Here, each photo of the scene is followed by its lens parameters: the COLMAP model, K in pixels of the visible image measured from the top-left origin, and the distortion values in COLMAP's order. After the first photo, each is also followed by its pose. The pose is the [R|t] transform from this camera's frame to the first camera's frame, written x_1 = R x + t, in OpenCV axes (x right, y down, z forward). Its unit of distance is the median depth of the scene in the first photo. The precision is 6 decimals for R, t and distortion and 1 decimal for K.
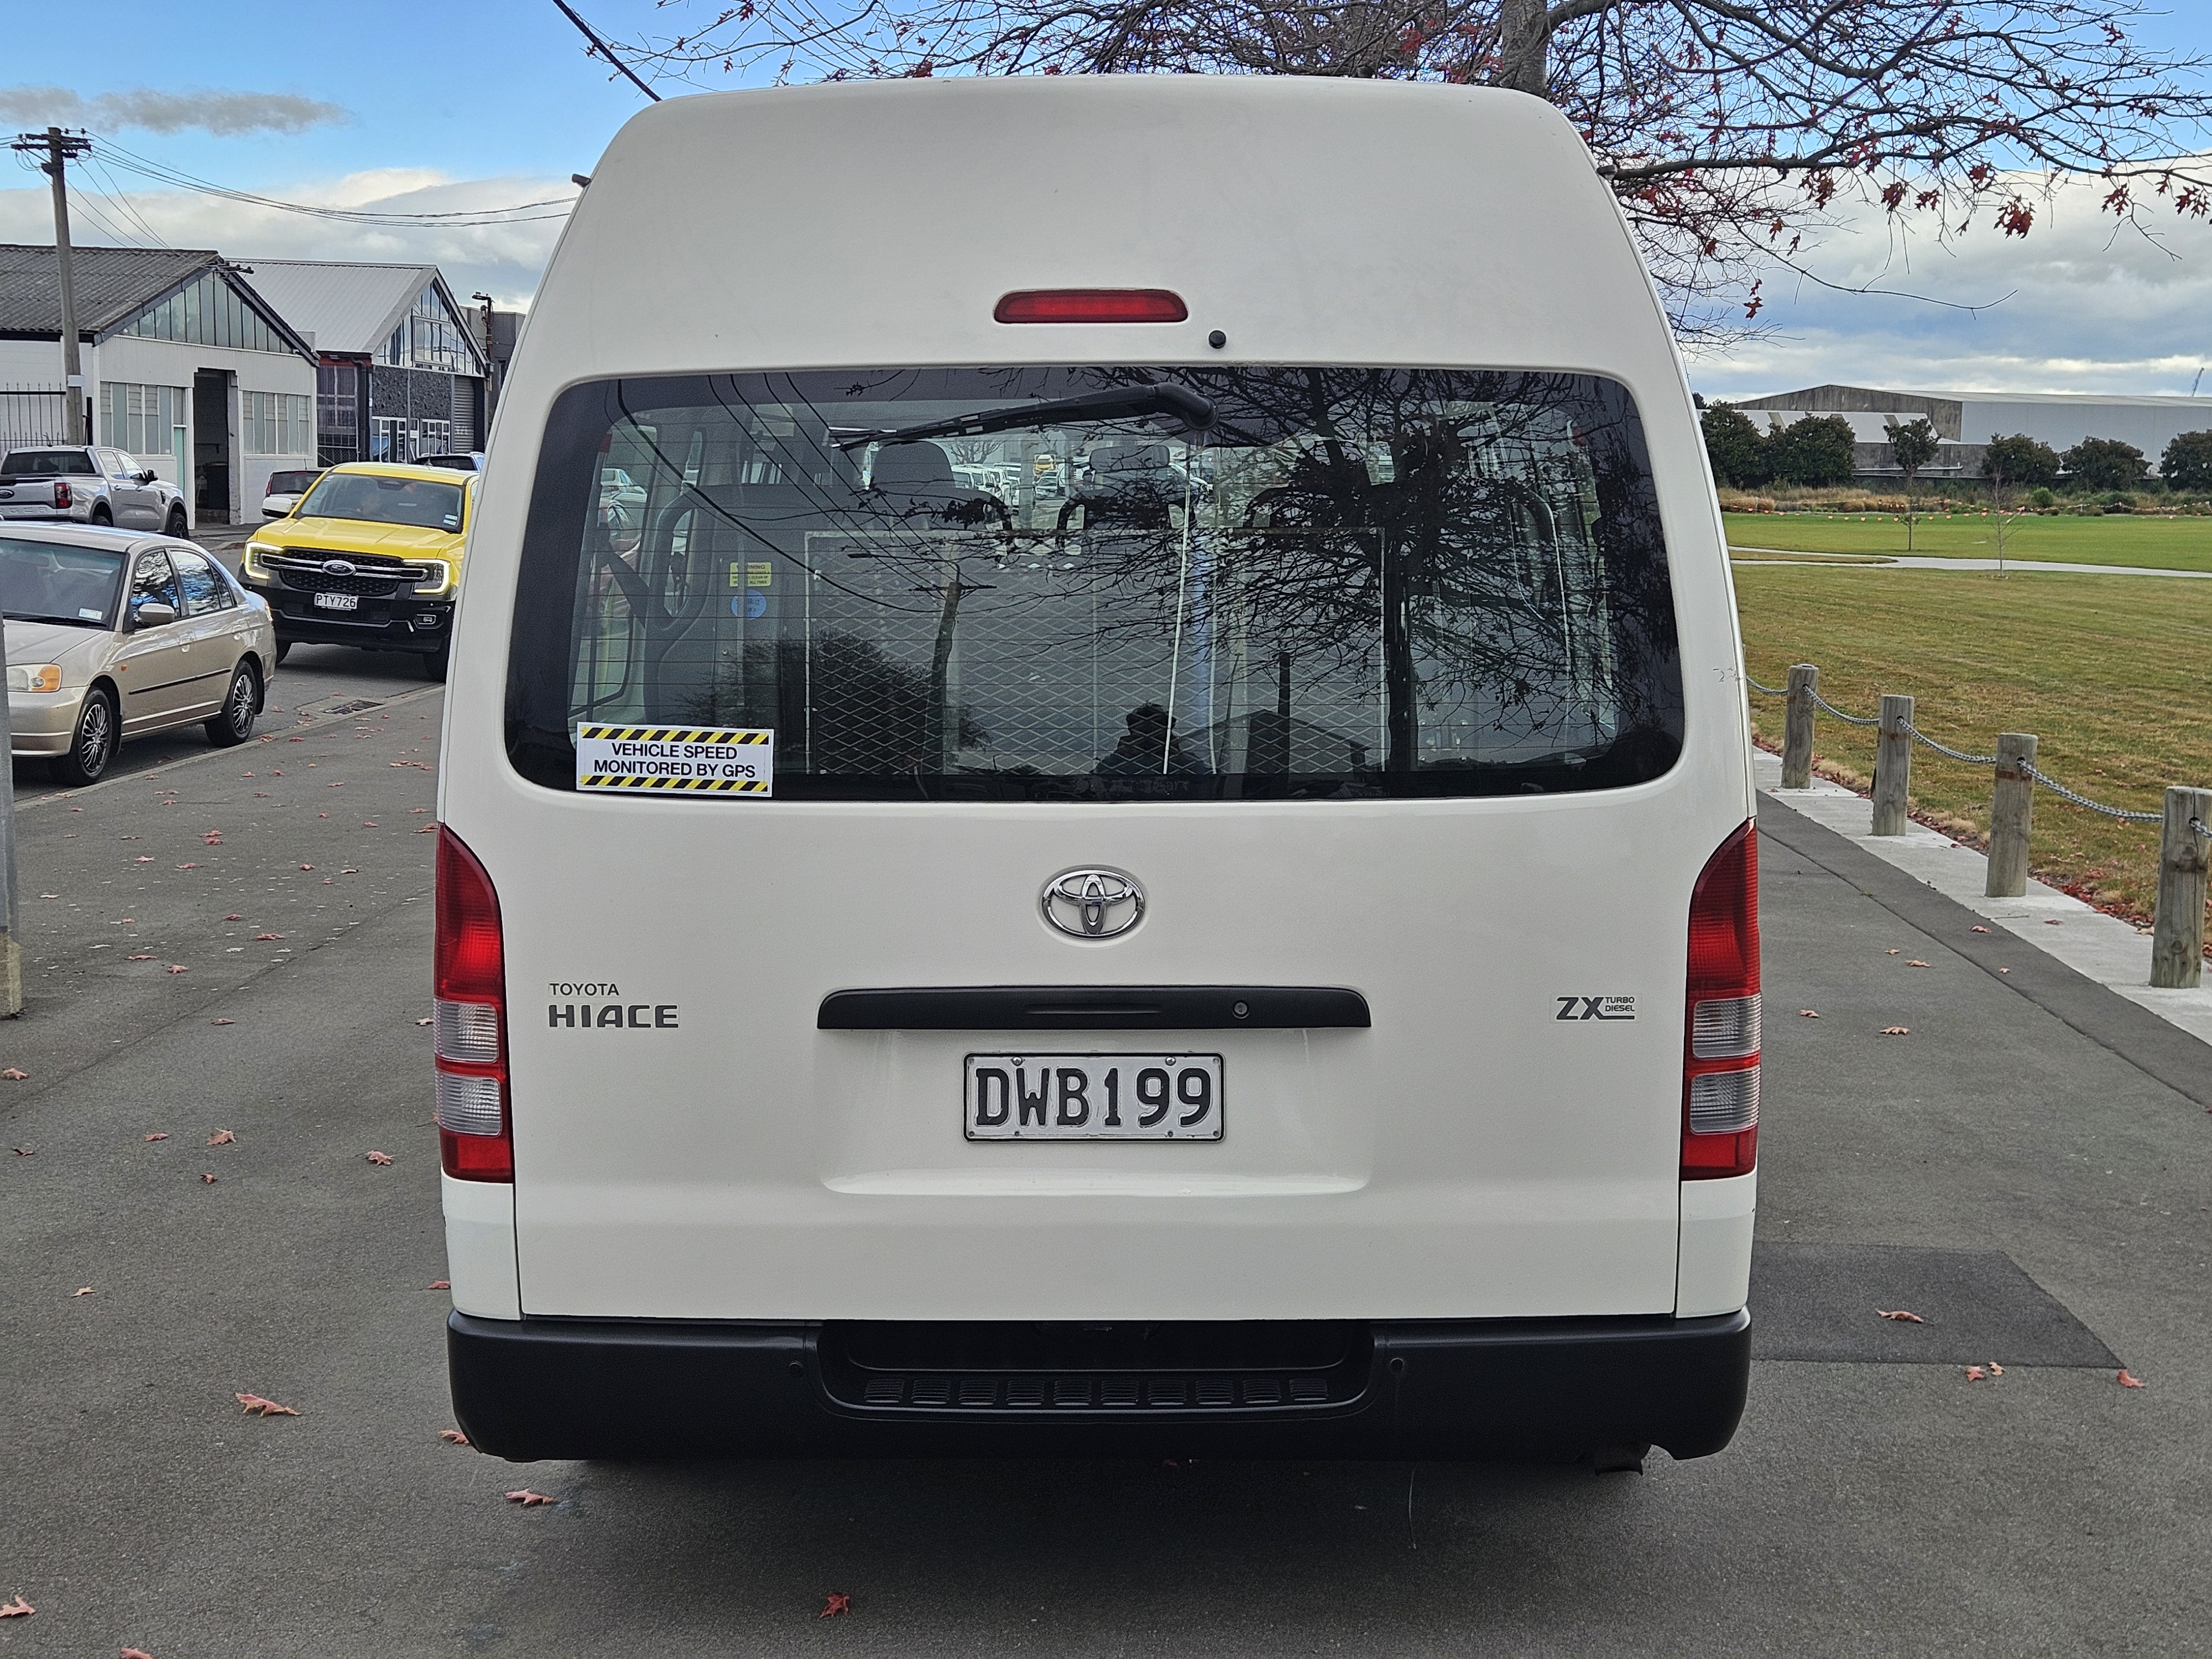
lens RADIAL K [[2895.6, 0, 1111.7], [0, 2895.6, 821.7], [0, 0, 1]] dist [0.166343, 0.000000]
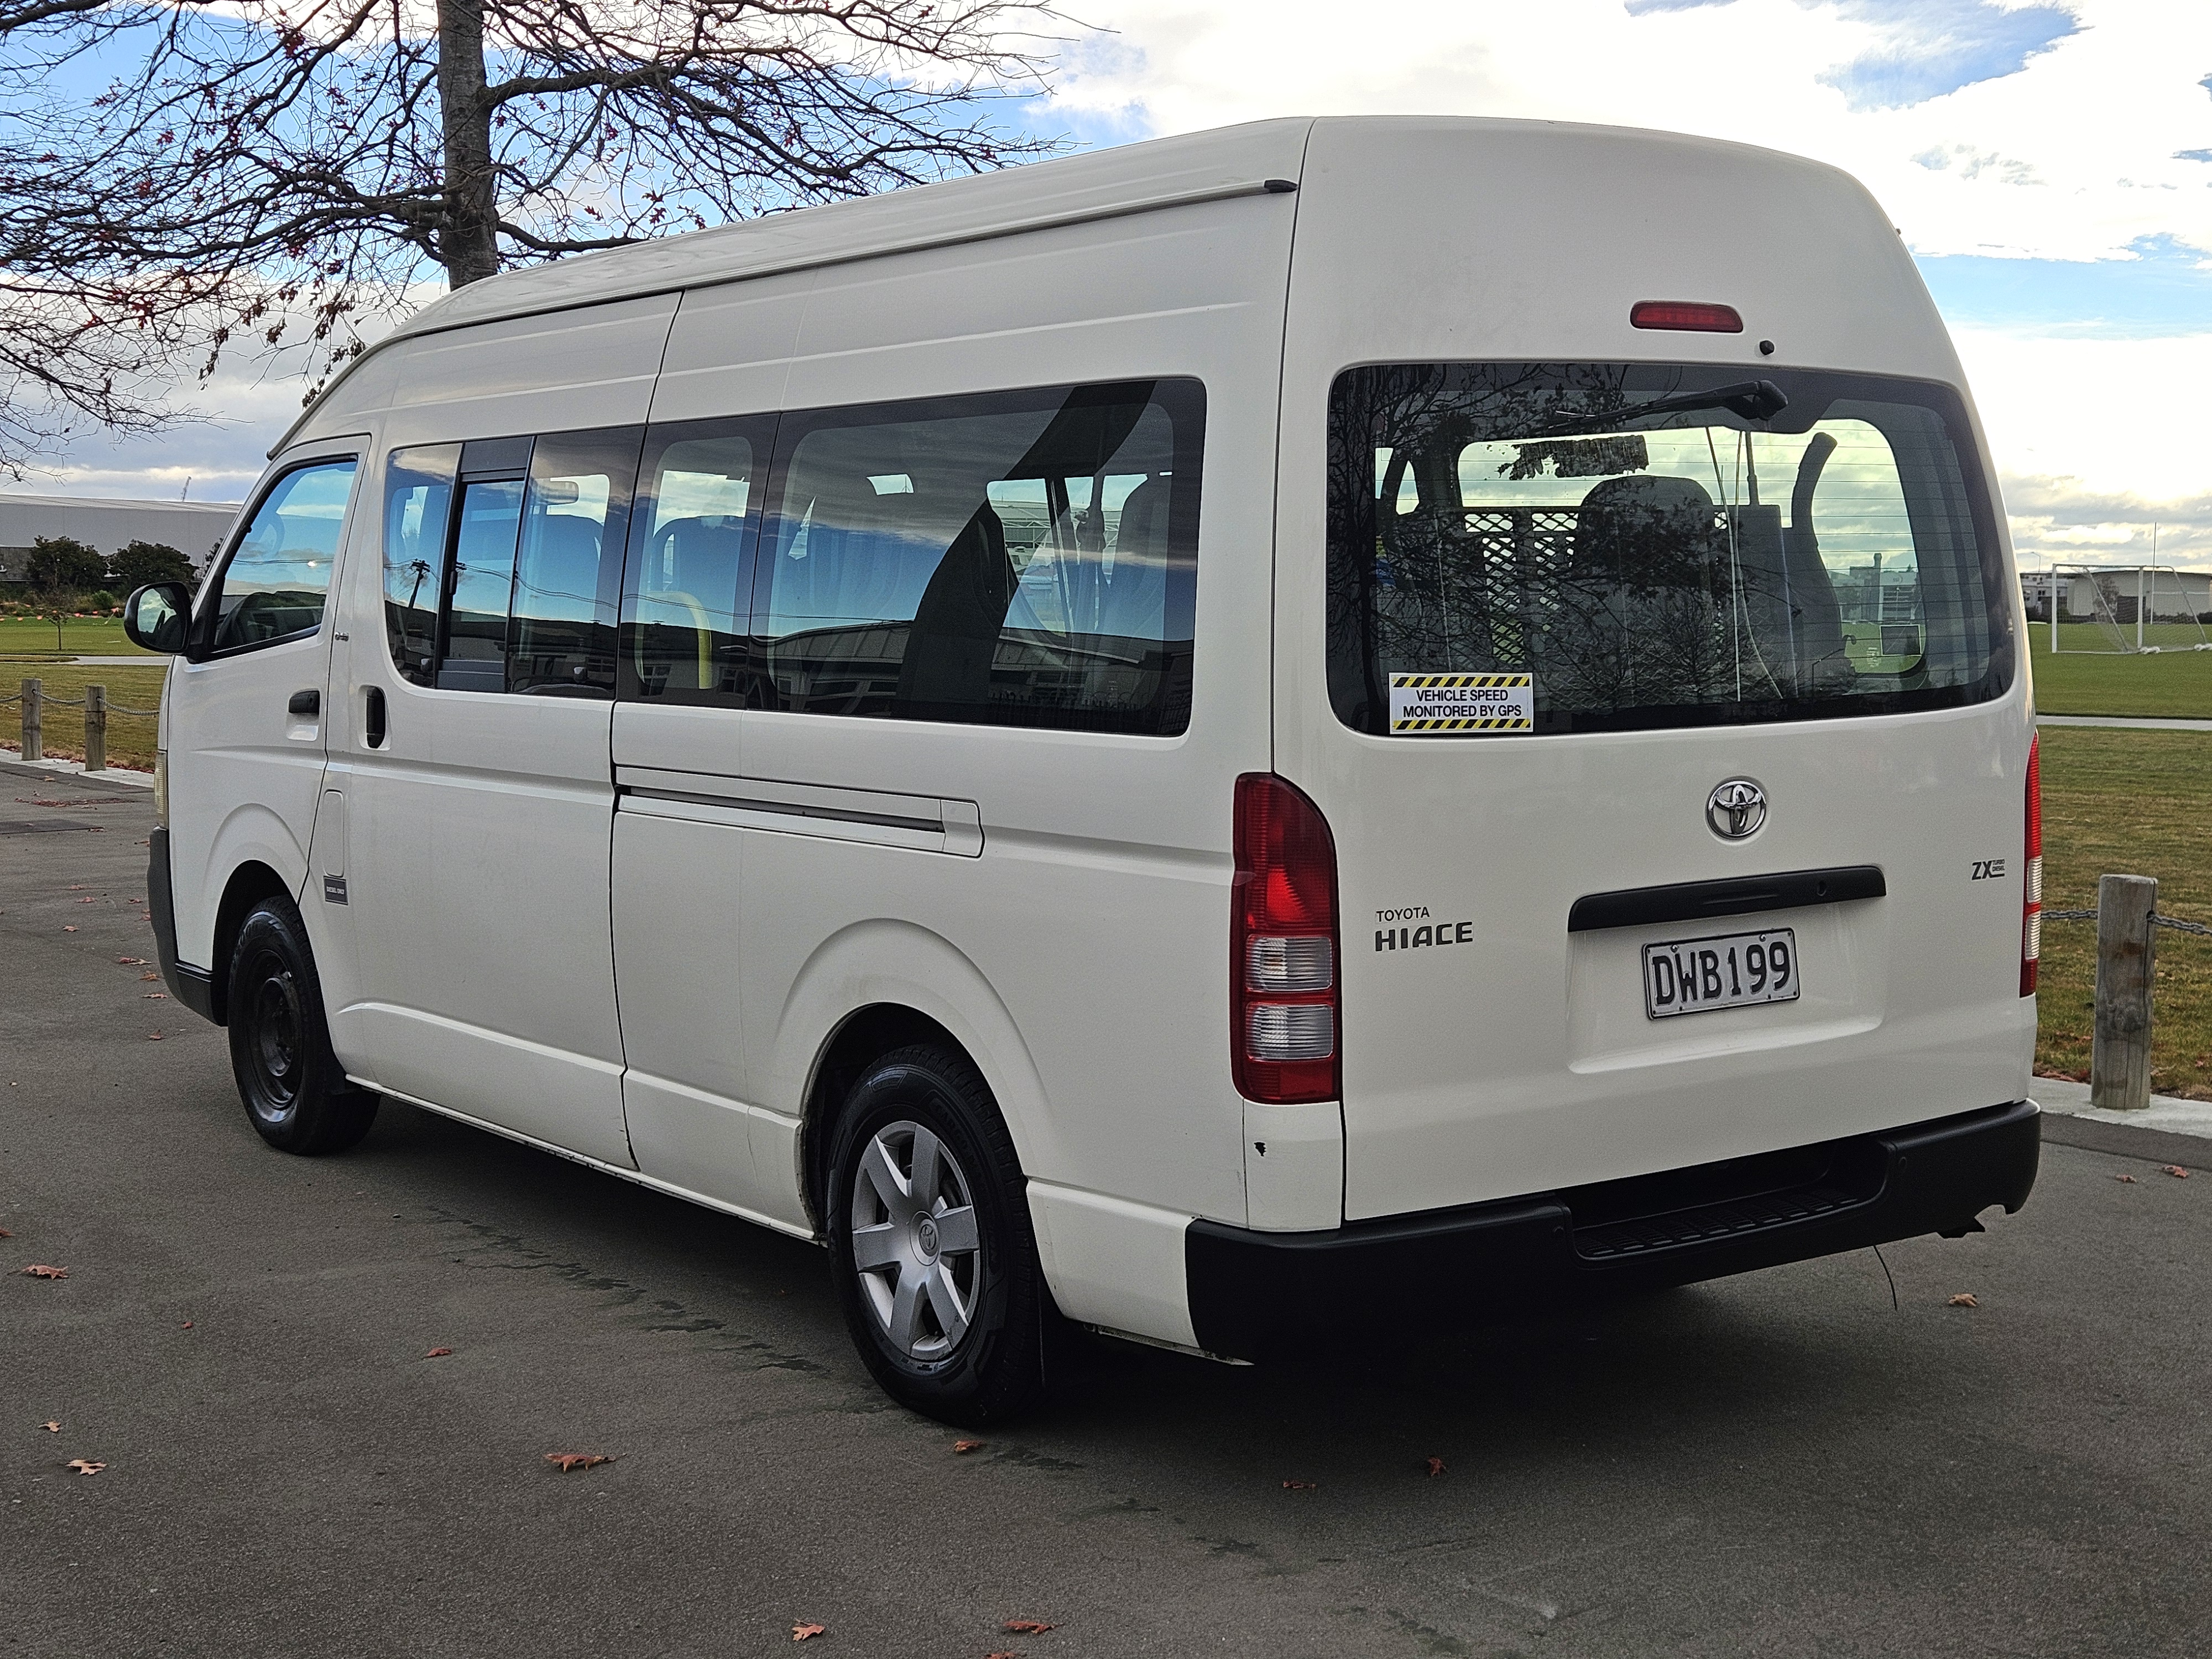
lens RADIAL K [[2895.6, 0, 1126.3], [0, 2895.6, 827.9], [0, 0, 1]] dist [0.166343, 0.000000]
pose [[0.793843, -0.057649, 0.605383, -0.931167], [0.077914, 0.996934, -0.007234, 0.024654], [-0.603110, 0.052910, 0.795901, 0.184525]]
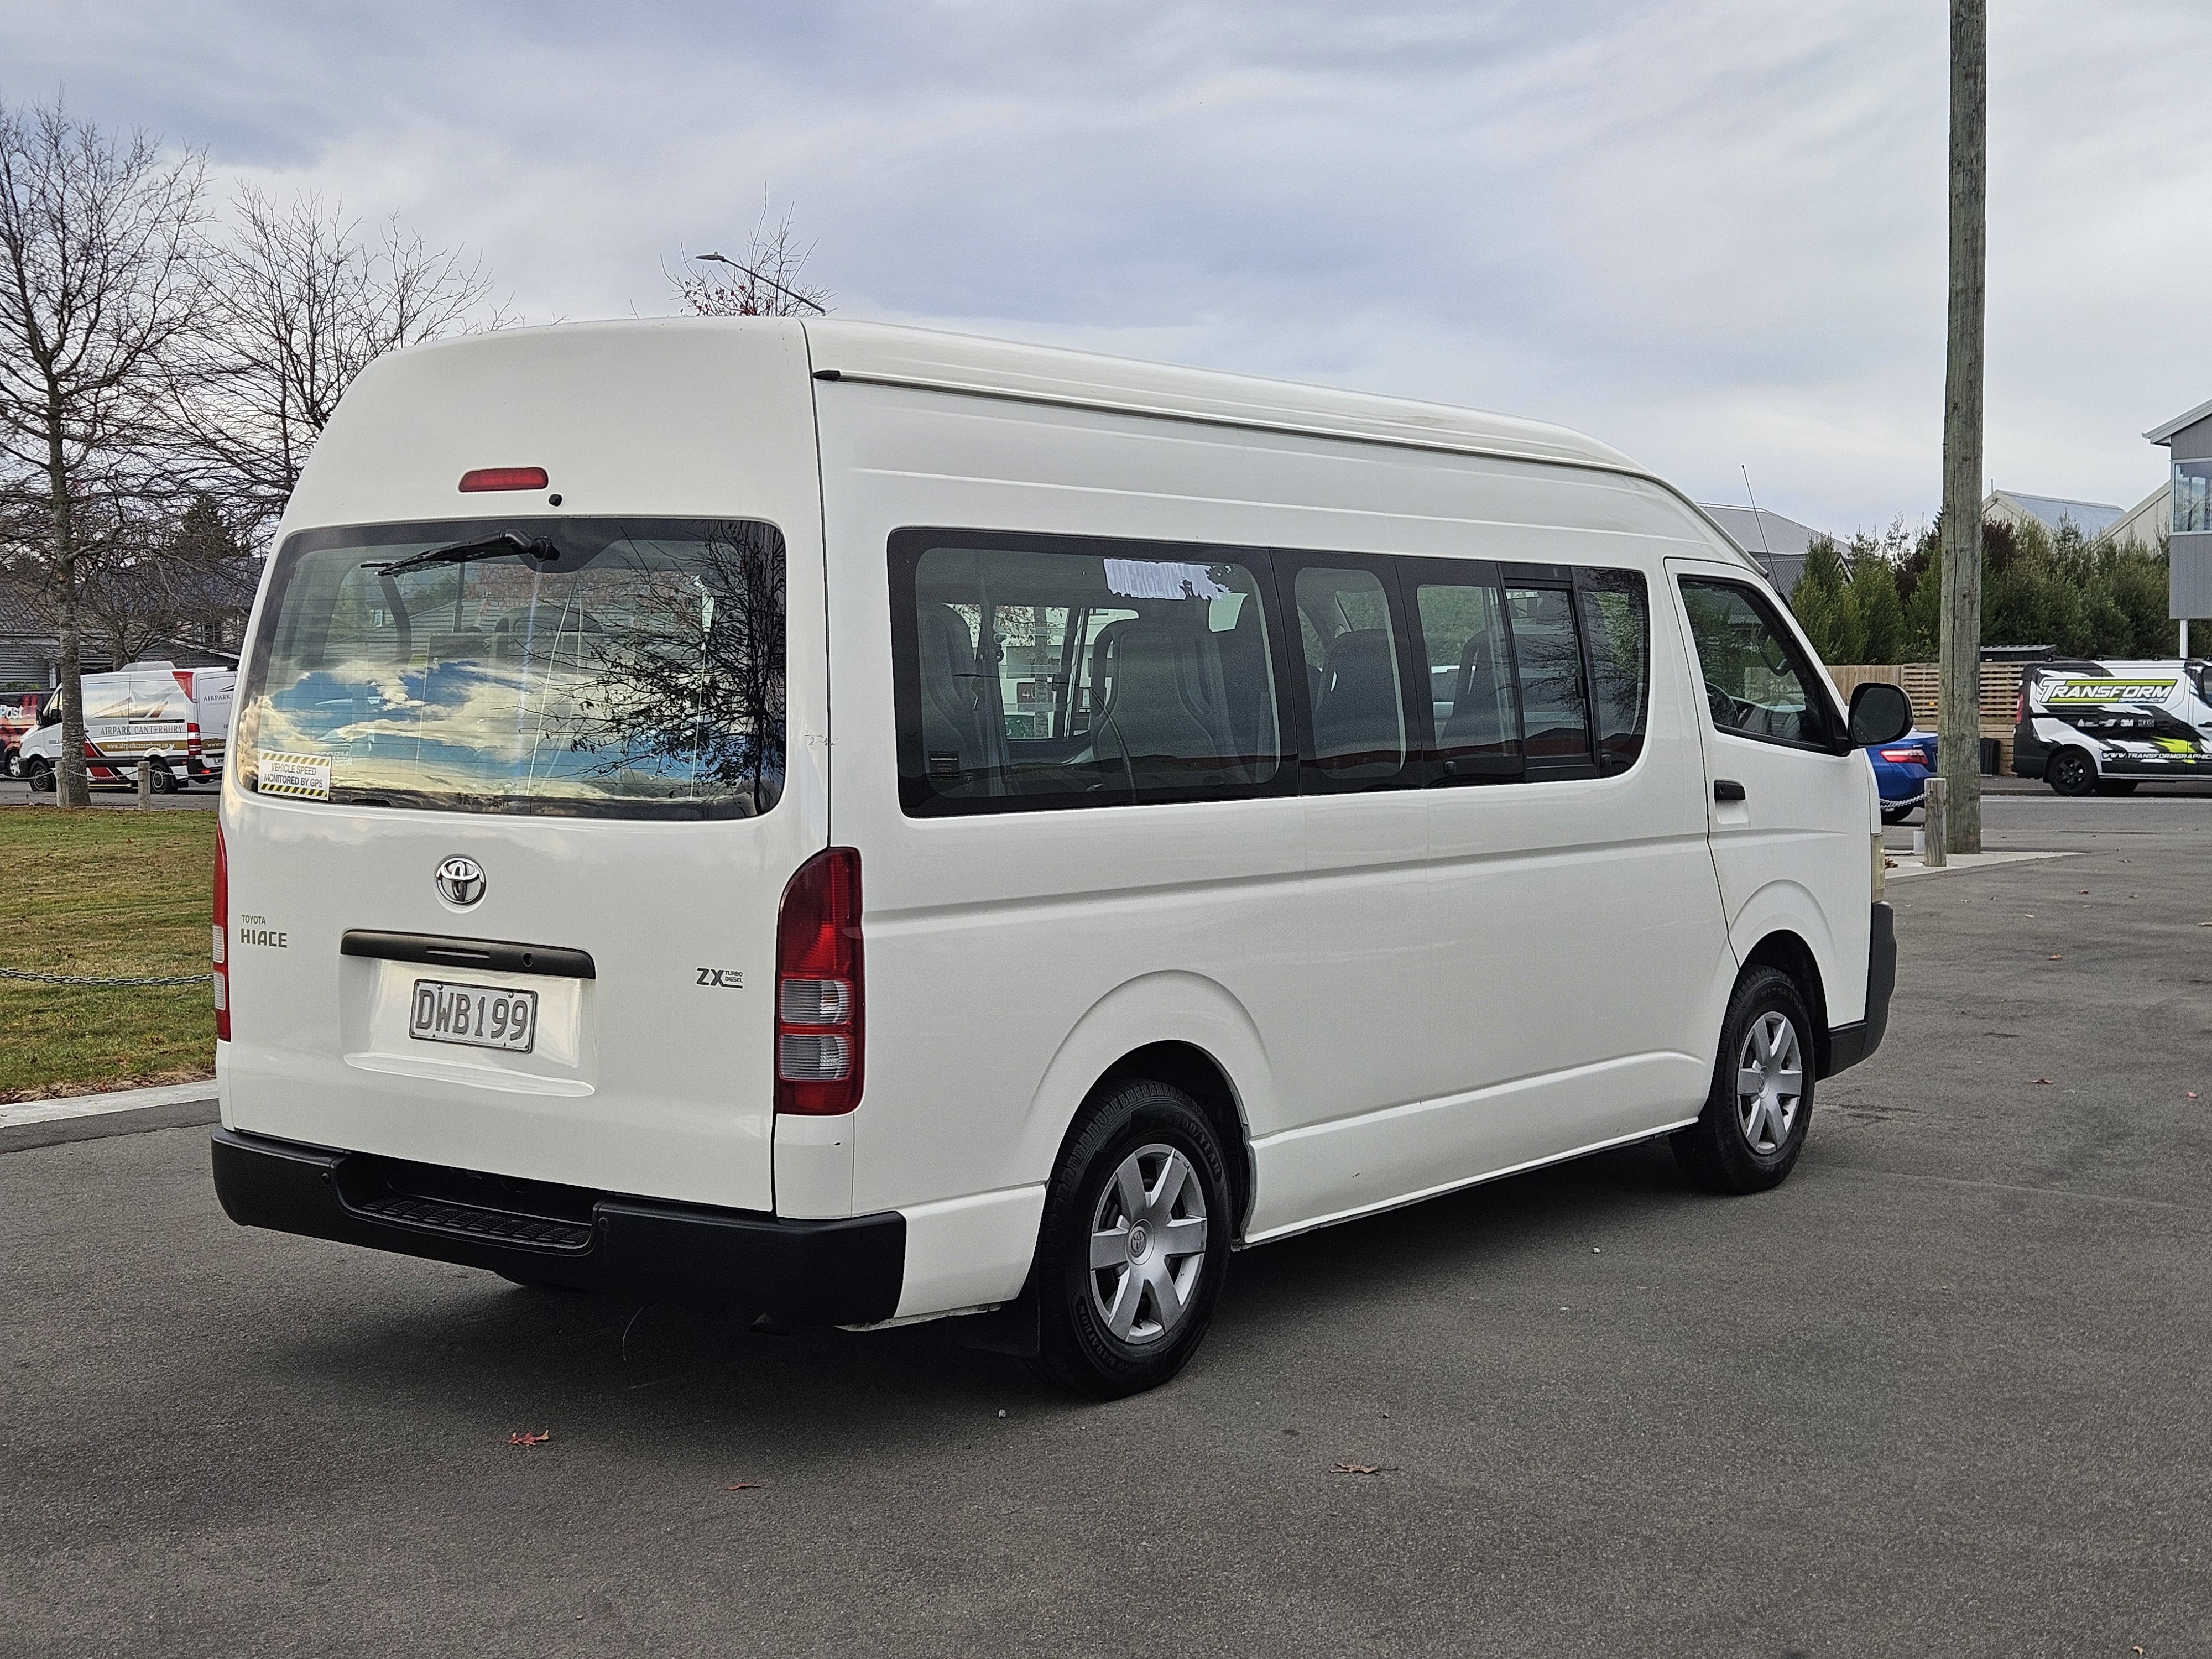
lens RADIAL K [[2895.6, 0, 1102.0], [0, 2895.6, 819.2], [0, 0, 1]] dist [0.166343, 0.000000]
pose [[0.805155, 0.043256, -0.591485, 1.116930], [-0.076462, 0.996584, -0.031202, 0.018085], [0.588115, 0.070349, 0.805712, -0.006083]]
